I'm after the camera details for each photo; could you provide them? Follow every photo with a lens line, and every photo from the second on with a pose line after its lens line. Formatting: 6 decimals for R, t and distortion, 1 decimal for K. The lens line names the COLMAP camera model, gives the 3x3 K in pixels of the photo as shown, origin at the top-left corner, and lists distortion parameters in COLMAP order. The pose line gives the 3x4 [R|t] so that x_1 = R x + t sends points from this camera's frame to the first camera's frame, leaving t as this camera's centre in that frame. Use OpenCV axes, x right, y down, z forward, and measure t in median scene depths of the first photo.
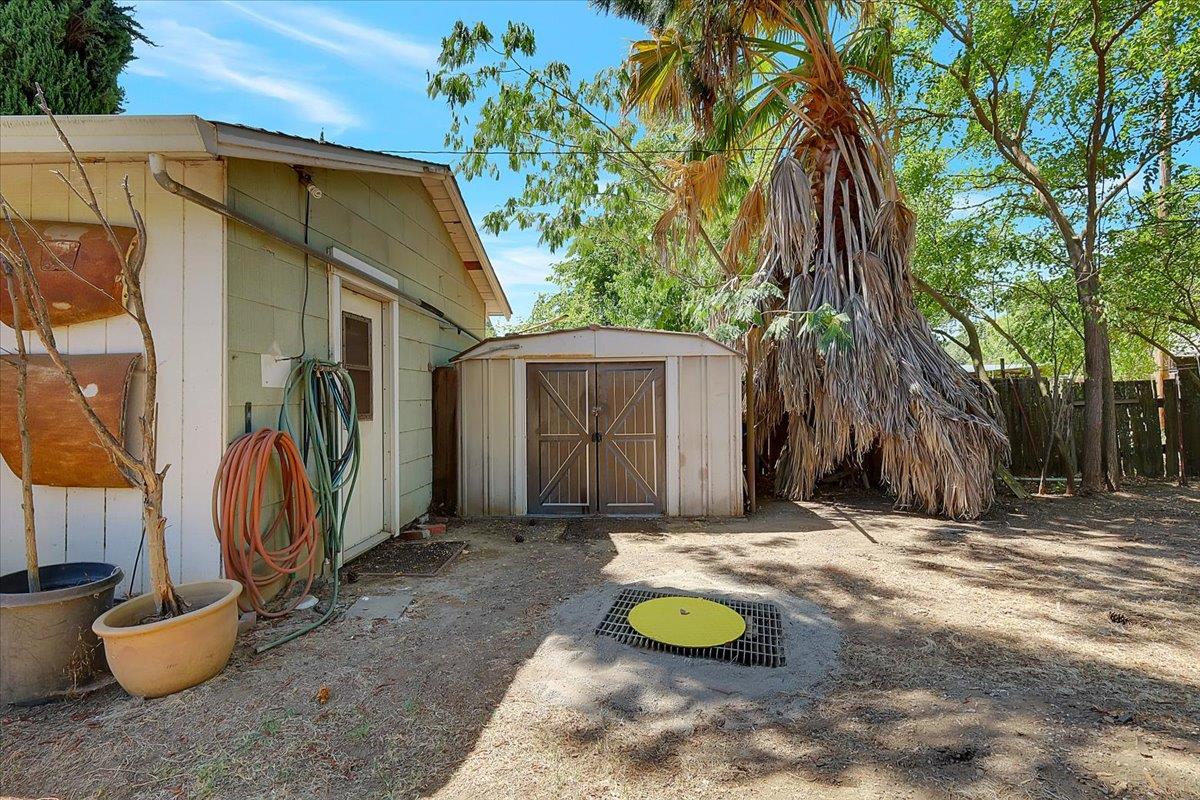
lens RADIAL K [[551.2, 0, 611.4], [0, 551.2, 400.0], [0, 0, 1]] dist [-0.000335, 0.000092]
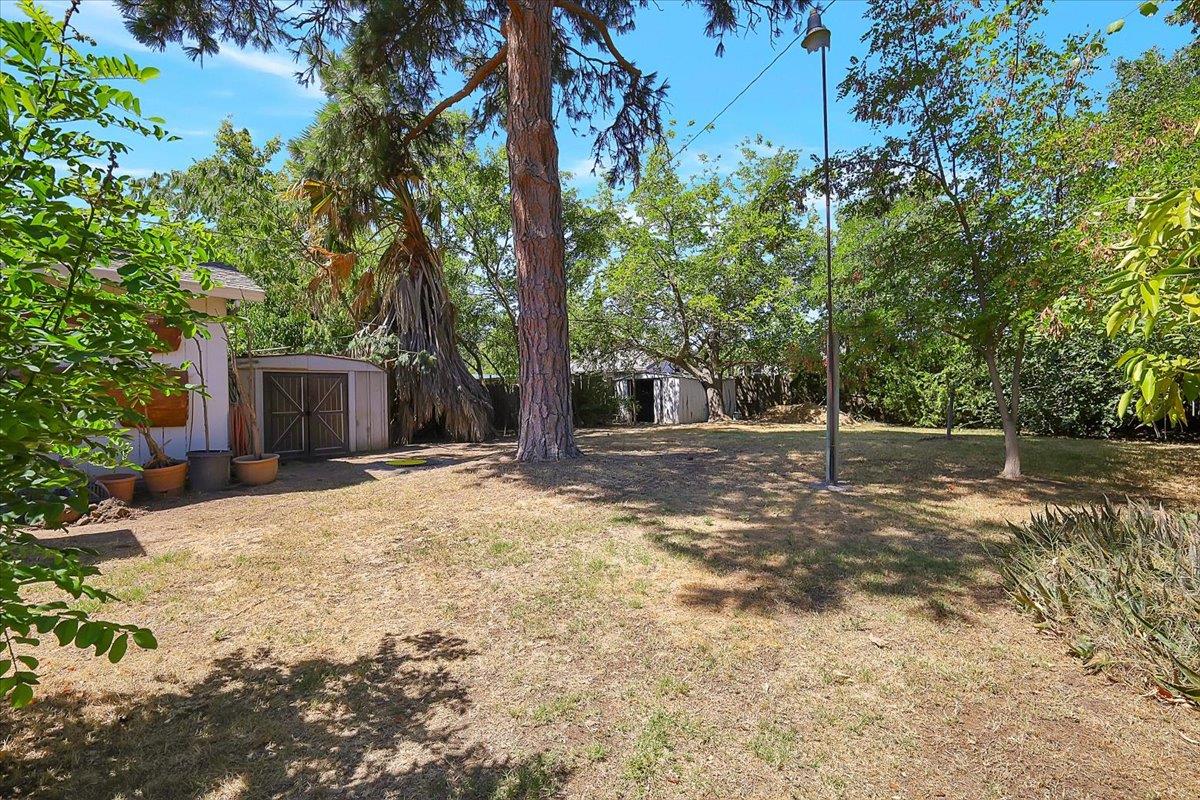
lens RADIAL K [[551.2, 0, 604.9], [0, 551.2, 397.5], [0, 0, 1]] dist [-0.000335, 0.000092]
pose [[0.677097, -0.003053, 0.735888, -0.710240], [0.007134, 0.999972, -0.002416, 0.026727], [-0.735859, 0.006885, 0.677099, -0.975417]]
